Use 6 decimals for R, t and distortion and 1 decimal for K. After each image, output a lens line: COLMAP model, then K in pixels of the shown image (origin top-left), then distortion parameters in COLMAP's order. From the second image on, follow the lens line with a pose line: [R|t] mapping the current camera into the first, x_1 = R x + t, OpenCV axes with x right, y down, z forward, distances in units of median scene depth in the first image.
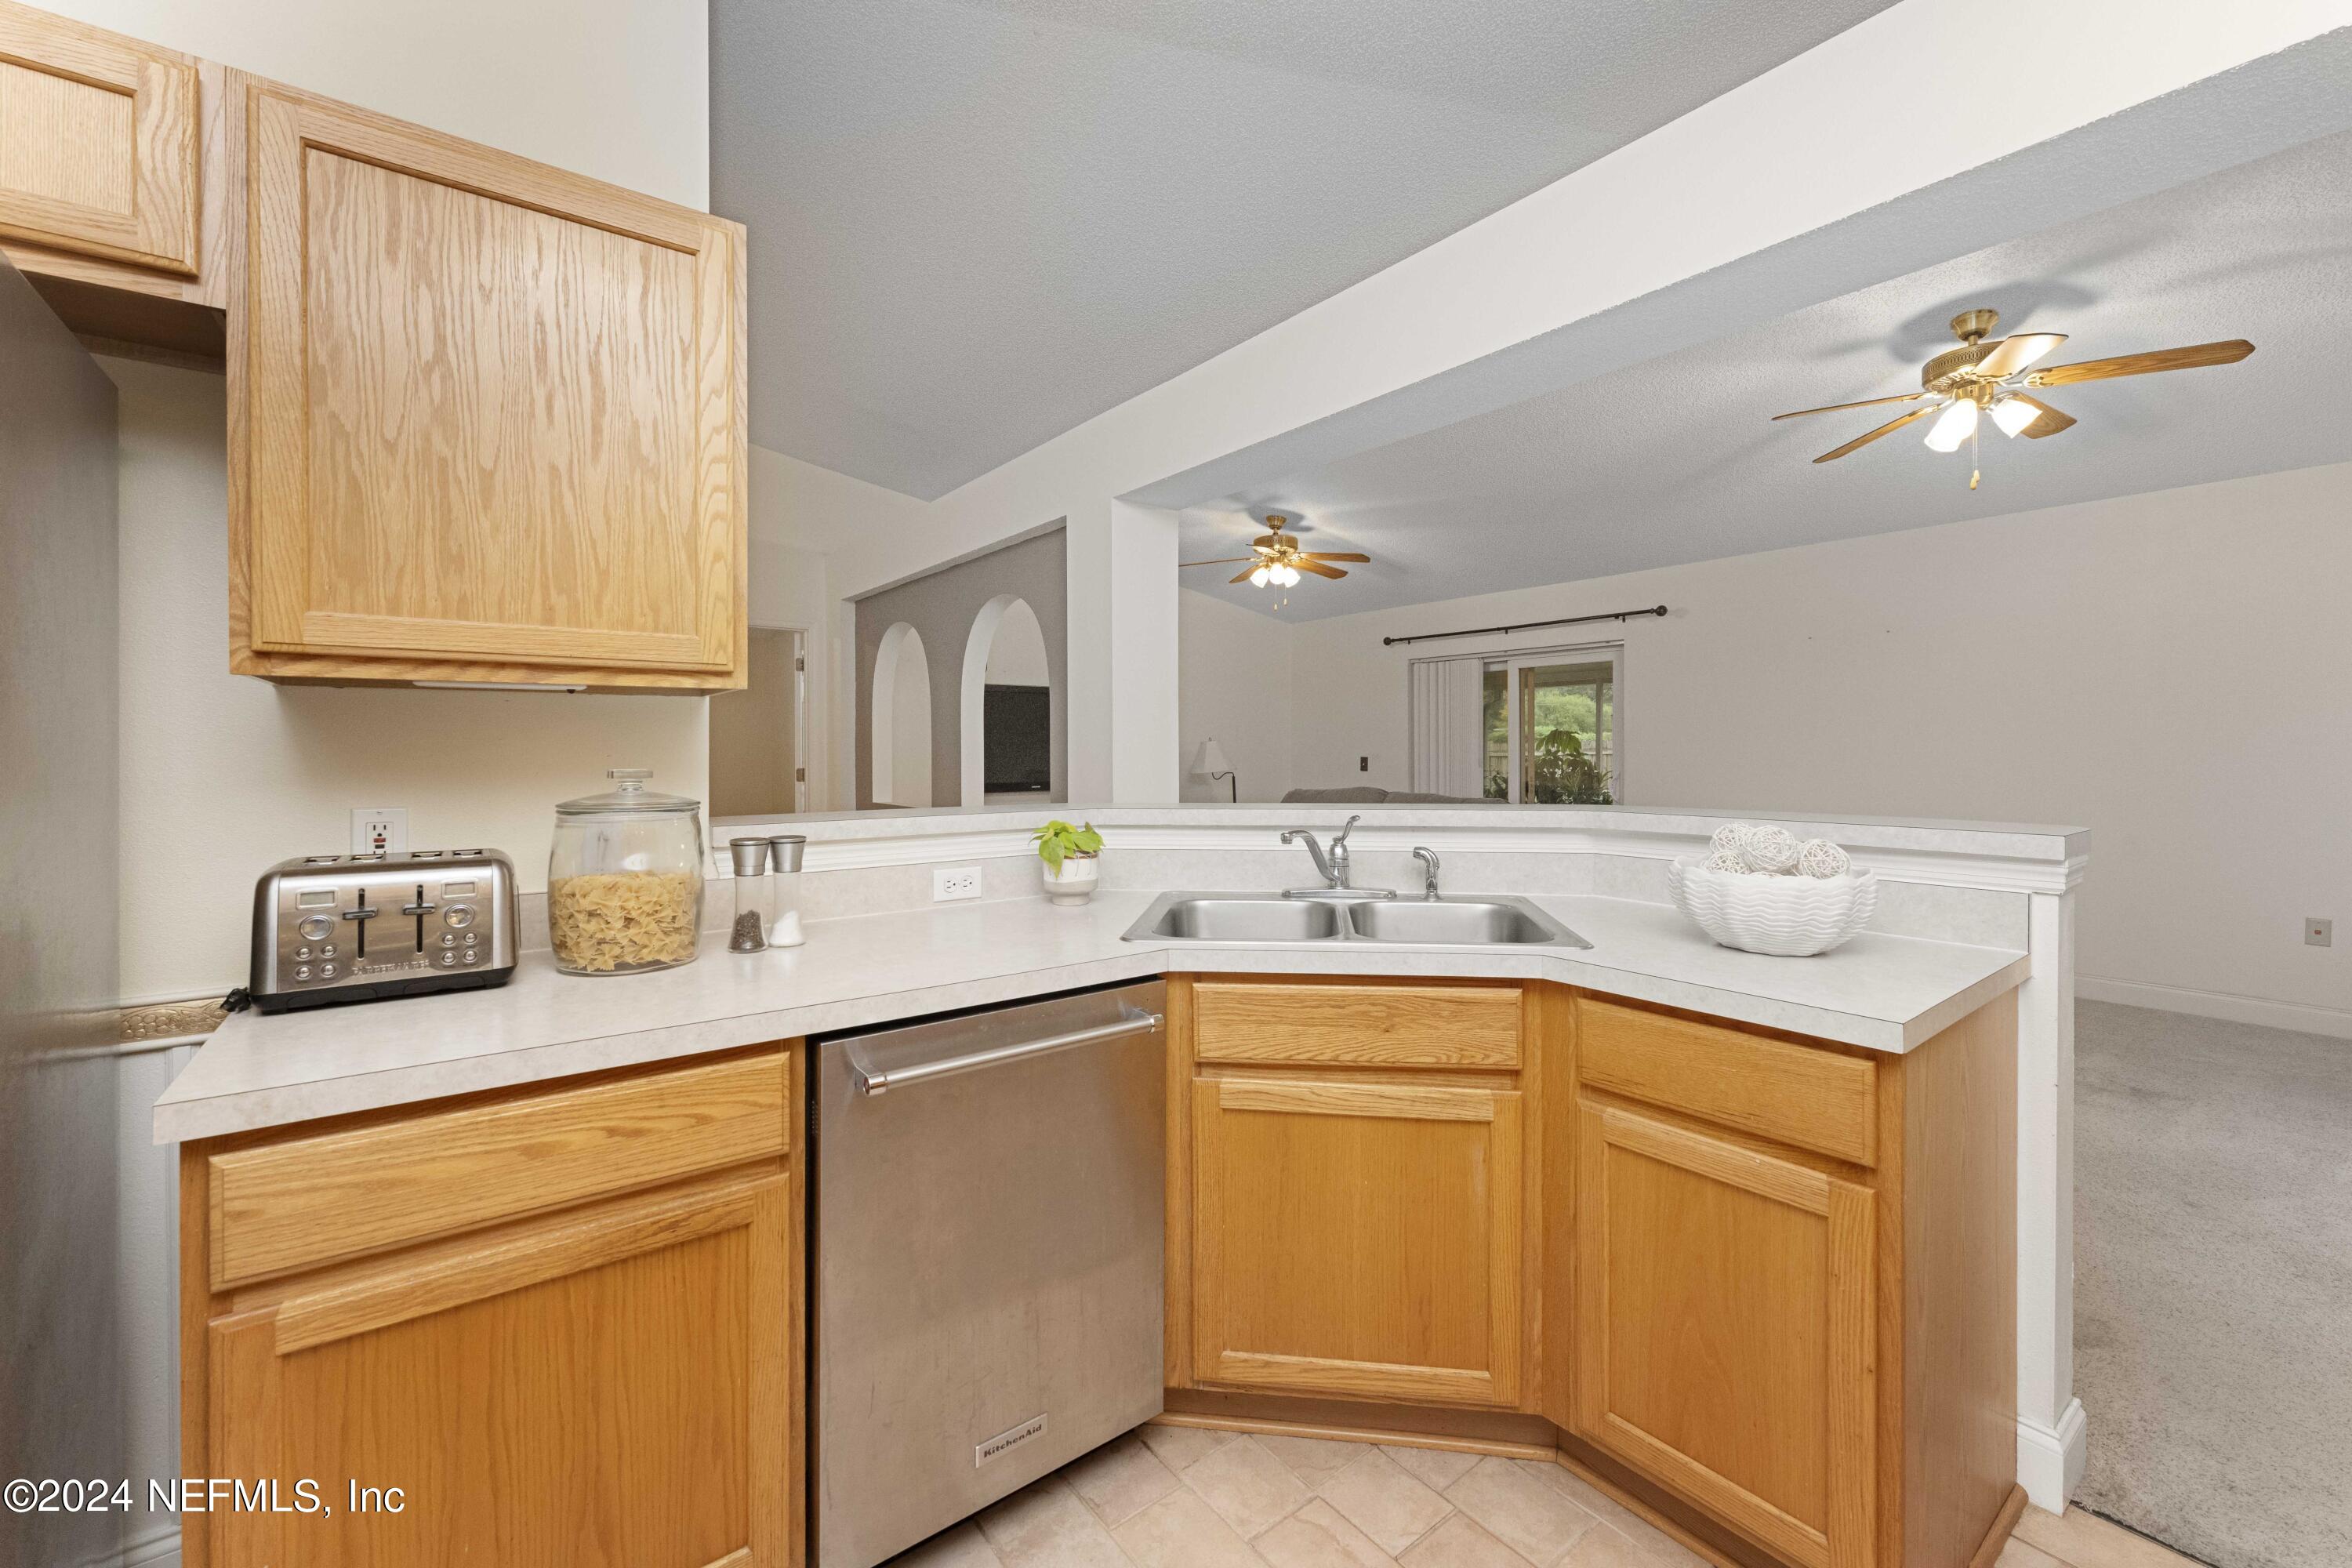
lens RADIAL K [[936.1, 0, 1176.8], [0, 936.1, 767.7], [0, 0, 1]] dist [0.000509, 0.004249]
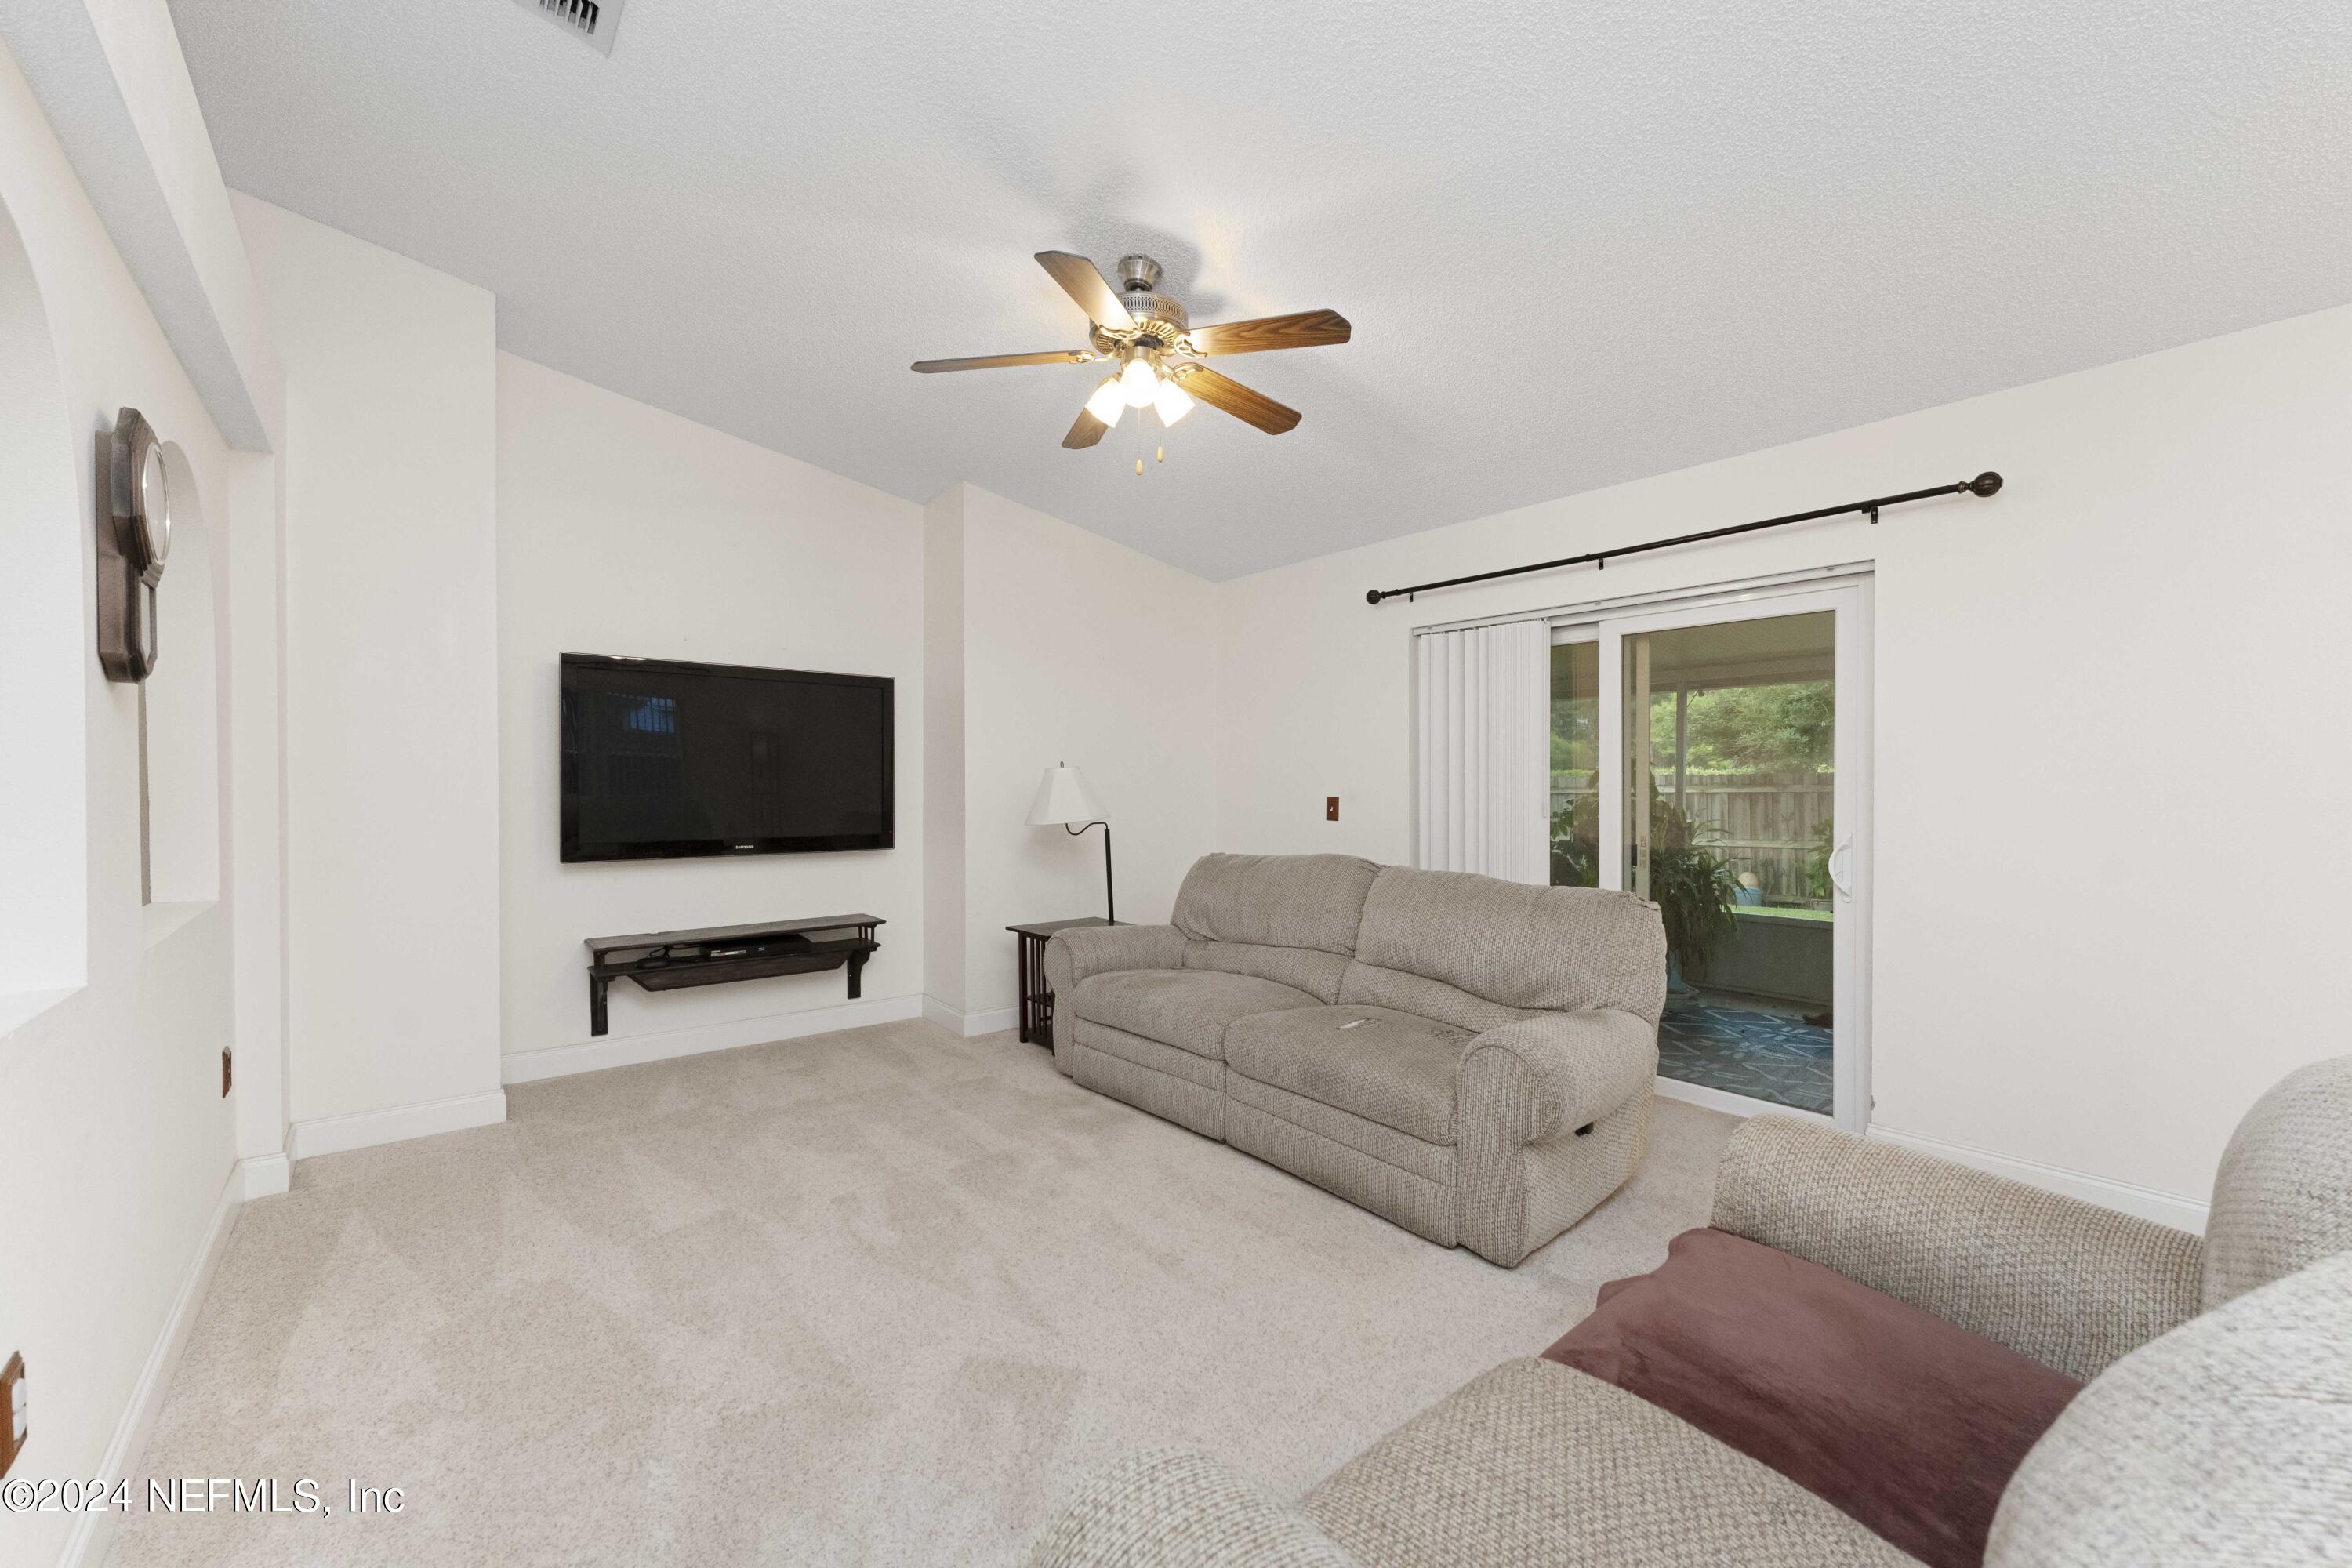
lens RADIAL K [[936.1, 0, 1176.8], [0, 936.1, 767.7], [0, 0, 1]] dist [0.000509, 0.004249]
pose [[0.999294, 0.008364, 0.036624, 0.320293], [-0.007096, 0.999375, -0.034628, -0.034928], [-0.036891, 0.034344, 0.998729, 1.652399]]
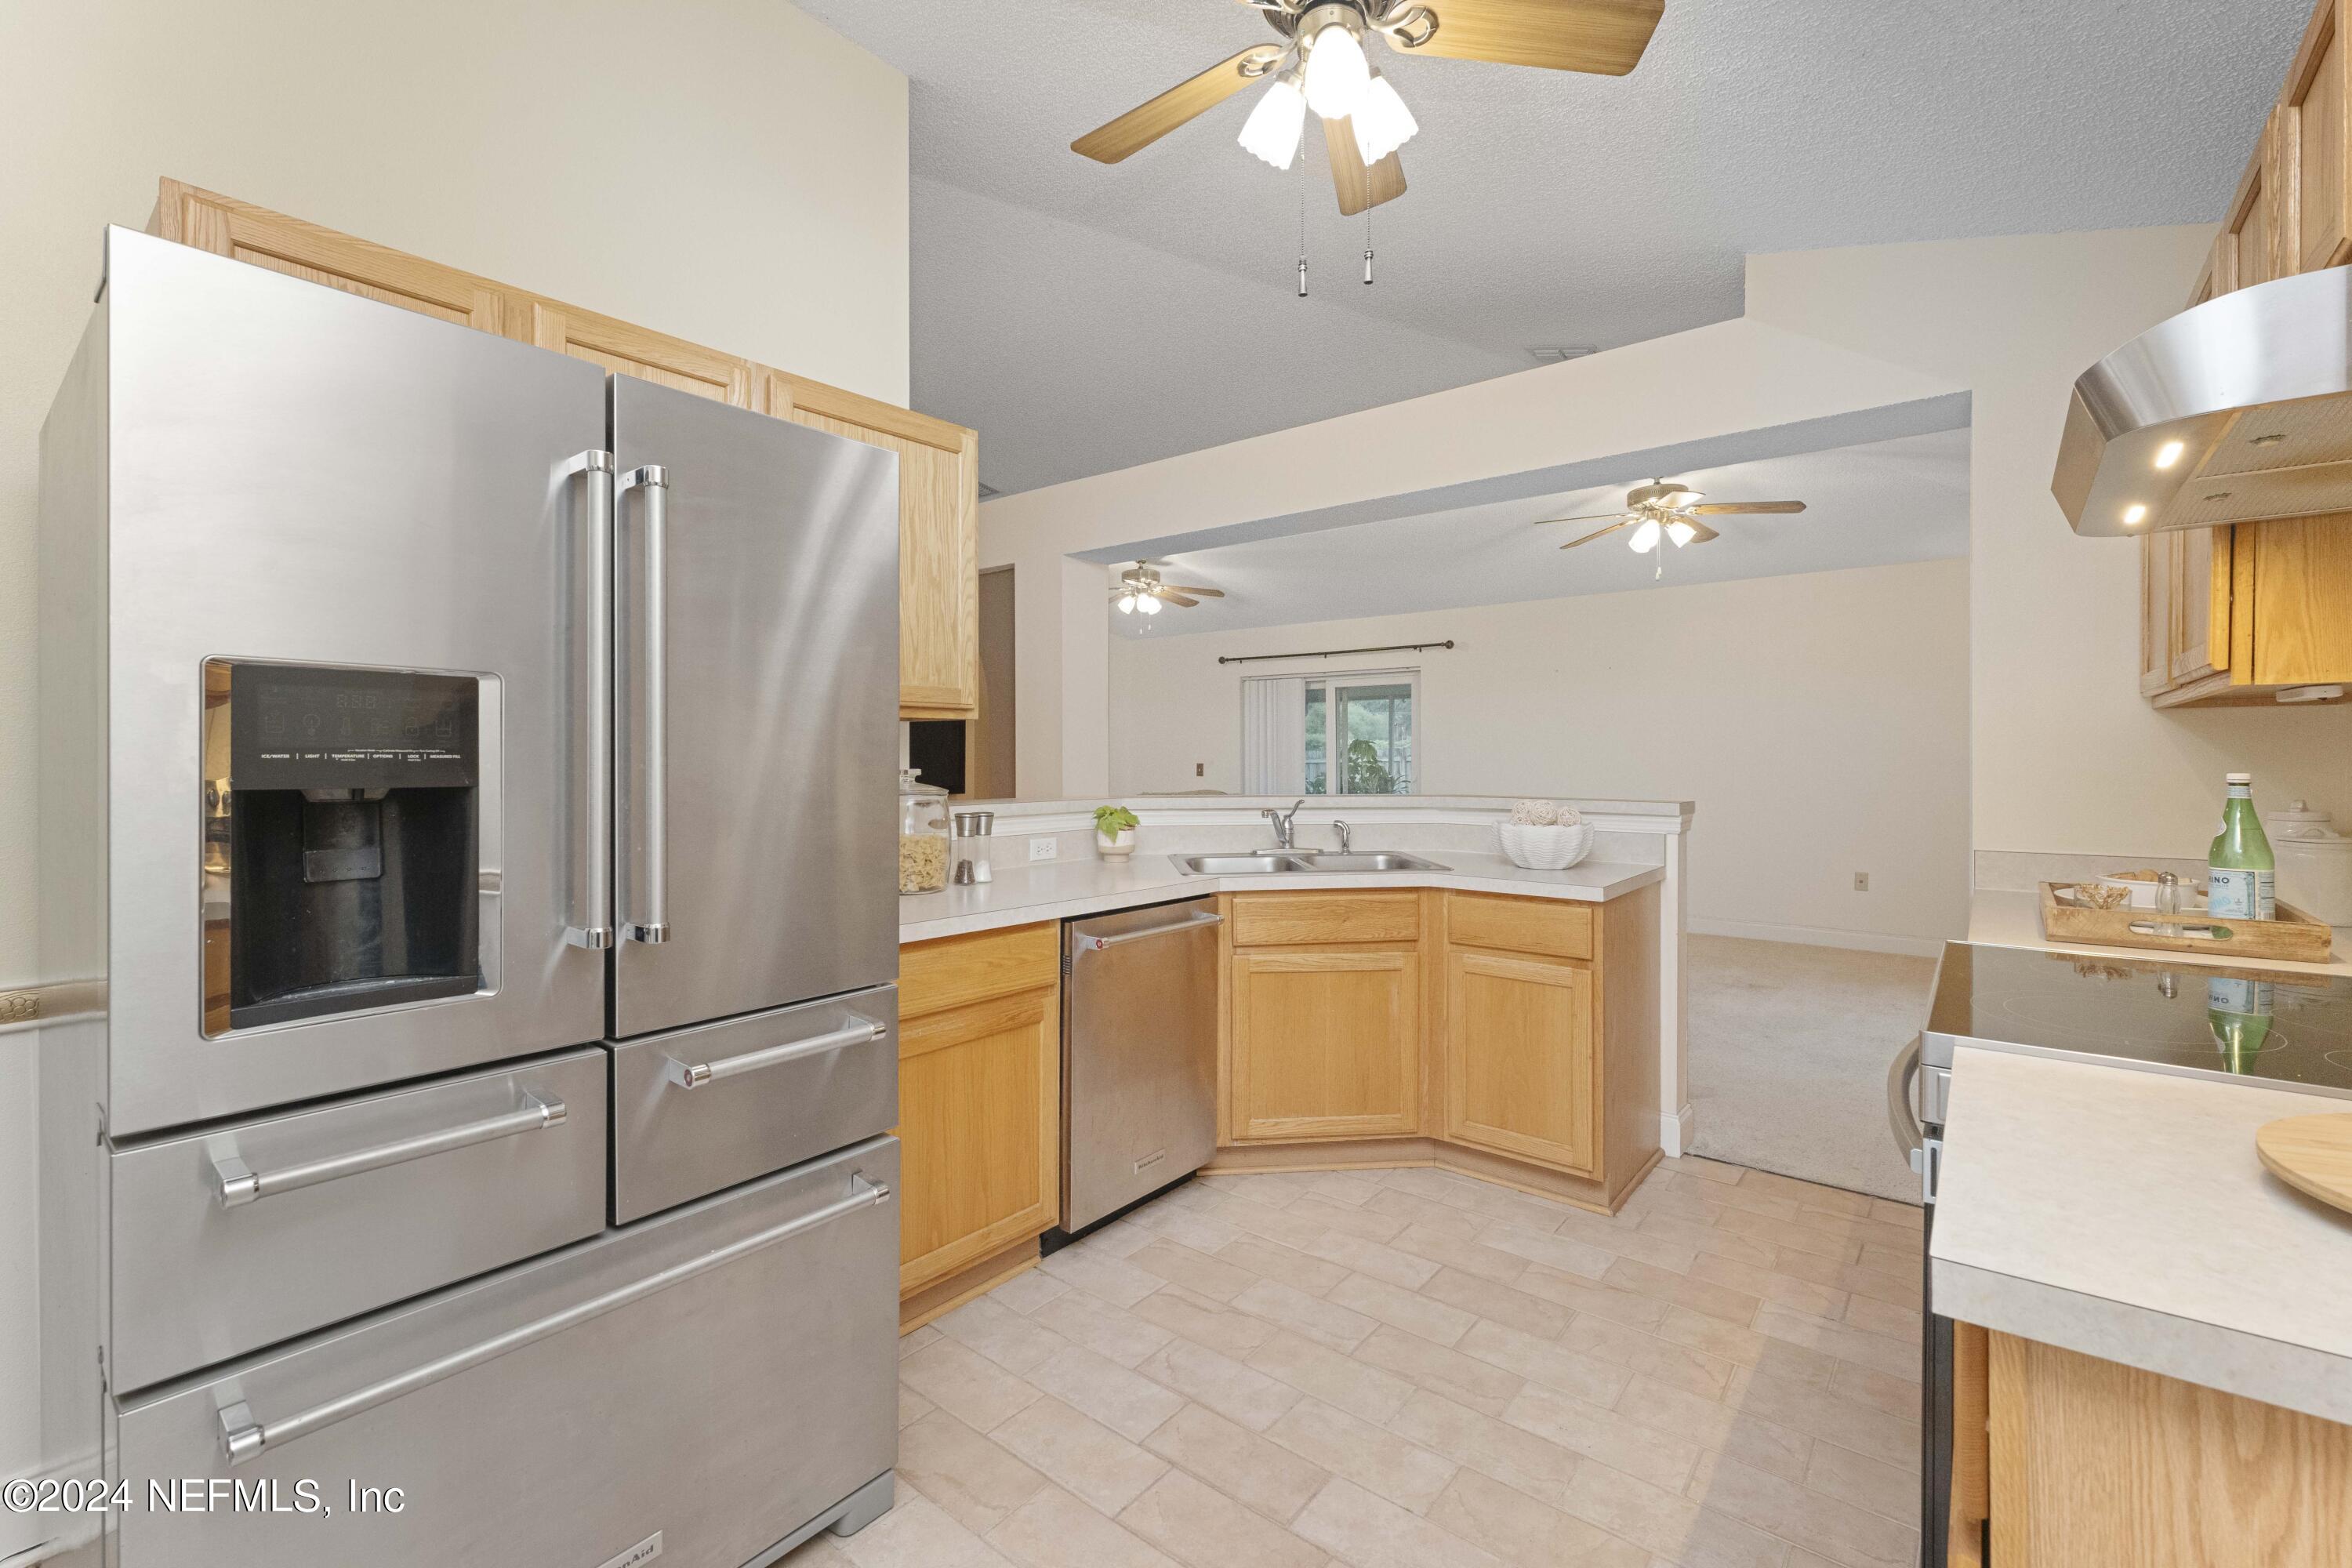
lens RADIAL K [[988.0, 0, 1179.0], [0, 988.0, 776.0], [0, 0, 1]] dist [0.027001, 0.000059]
pose [[0.973047, -0.002395, 0.230595, -0.375712], [0.002222, 0.999997, 0.001010, 0.009031], [-0.230597, -0.000470, 0.973049, -0.535826]]
